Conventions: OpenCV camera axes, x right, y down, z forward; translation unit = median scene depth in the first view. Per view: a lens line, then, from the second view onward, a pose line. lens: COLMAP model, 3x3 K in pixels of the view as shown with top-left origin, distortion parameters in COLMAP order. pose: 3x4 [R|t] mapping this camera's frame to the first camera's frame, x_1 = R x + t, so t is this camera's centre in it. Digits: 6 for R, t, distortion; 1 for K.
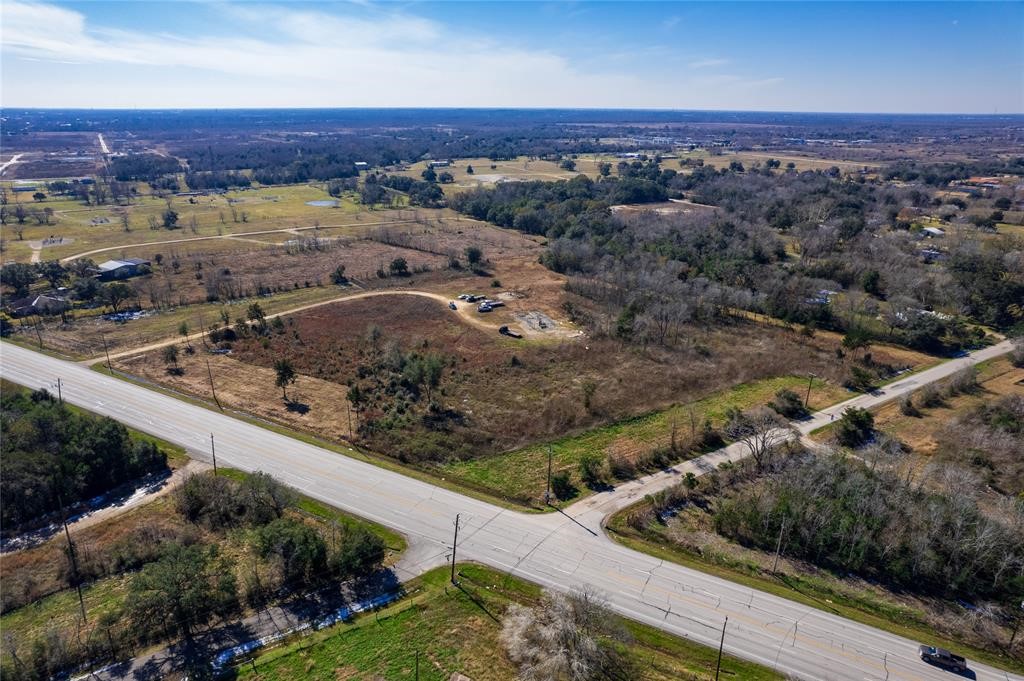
lens RADIAL K [[660.4, 0, 512.0], [0, 660.4, 340.5], [0, 0, 1]] dist [-0.080987, 0.074080]
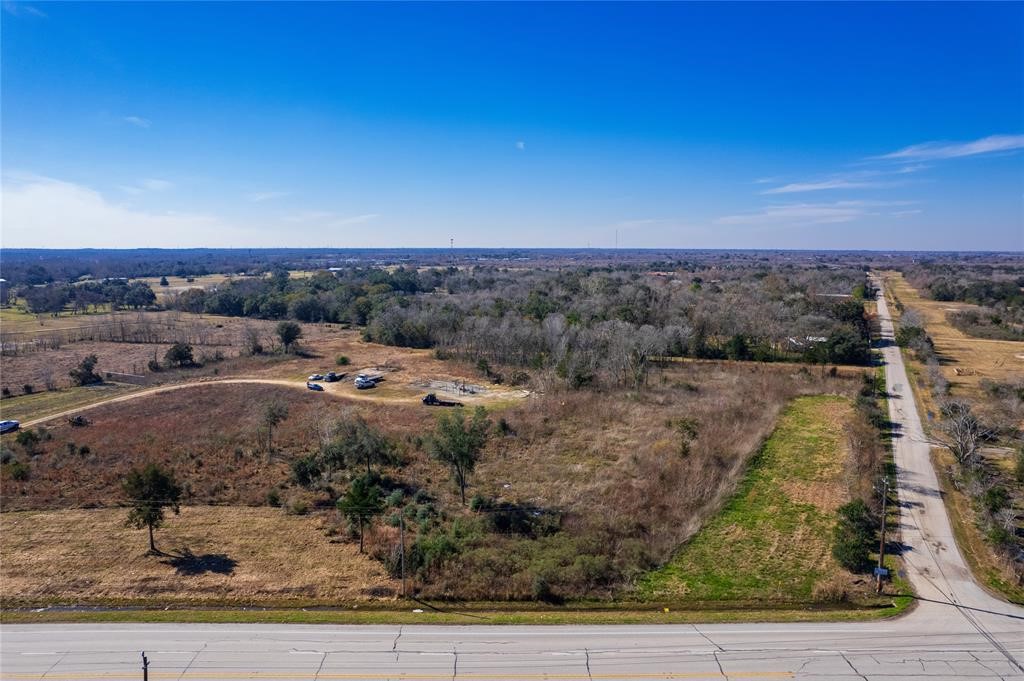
lens RADIAL K [[660.4, 0, 512.0], [0, 660.4, 340.5], [0, 0, 1]] dist [-0.080987, 0.074080]
pose [[0.873306, -0.074688, 0.481413, -0.220208], [0.169564, 0.972991, -0.156644, 0.037851], [-0.456711, 0.218428, 0.862383, 0.309135]]
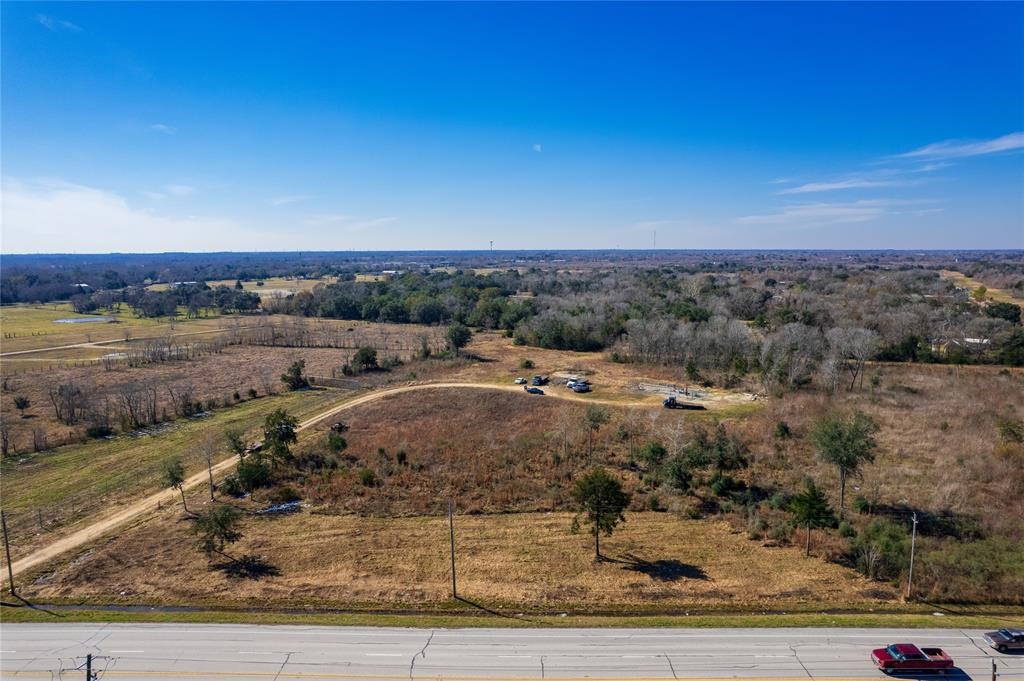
lens RADIAL K [[660.4, 0, 512.0], [0, 660.4, 340.5], [0, 0, 1]] dist [-0.080987, 0.074080]
pose [[0.884799, -0.075932, 0.459744, -0.392664], [0.168508, 0.972001, -0.163764, 0.003559], [-0.434437, 0.222368, 0.872821, 0.394355]]
